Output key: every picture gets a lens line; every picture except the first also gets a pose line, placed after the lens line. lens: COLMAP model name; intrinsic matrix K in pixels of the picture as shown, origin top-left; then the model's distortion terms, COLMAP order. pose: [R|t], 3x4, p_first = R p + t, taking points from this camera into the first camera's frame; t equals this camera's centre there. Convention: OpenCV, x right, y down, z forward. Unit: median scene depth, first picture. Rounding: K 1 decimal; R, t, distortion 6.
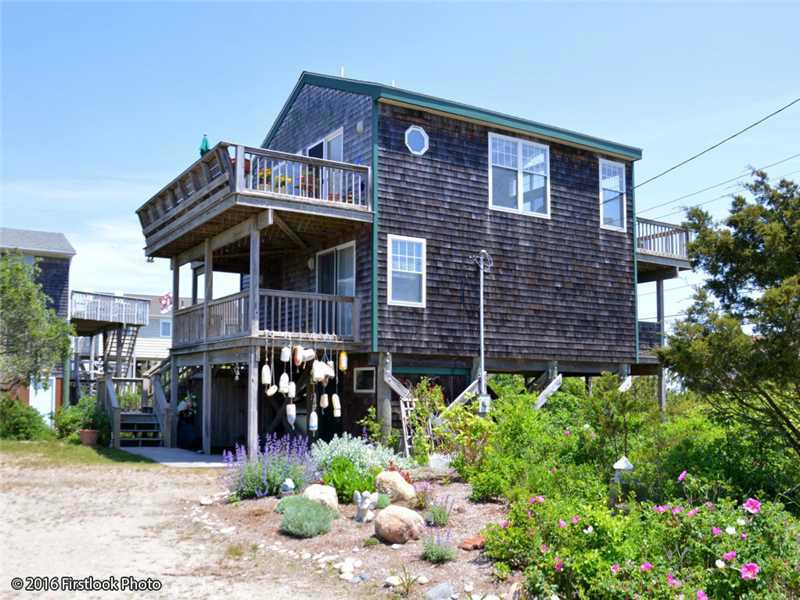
lens RADIAL K [[777.4, 0, 399.7], [0, 777.4, 303.6], [0, 0, 1]] dist [-0.107583, 0.000000]
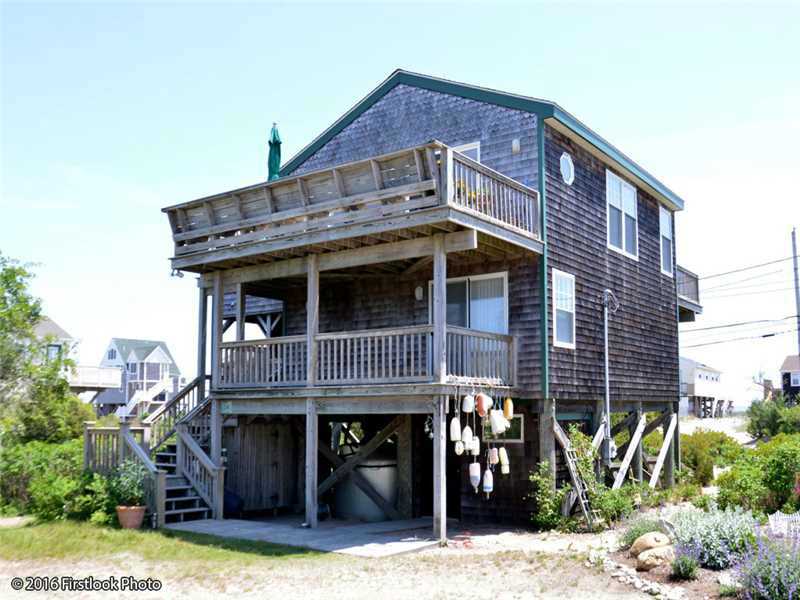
lens RADIAL K [[725.4, 0, 410.0], [0, 725.4, 313.2], [0, 0, 1]] dist [-0.084660, 0.004579]
pose [[0.896491, 0.039575, 0.441290, -0.537796], [-0.034291, 0.999213, -0.019948, -0.014064], [-0.441732, 0.002751, 0.897143, 0.316063]]
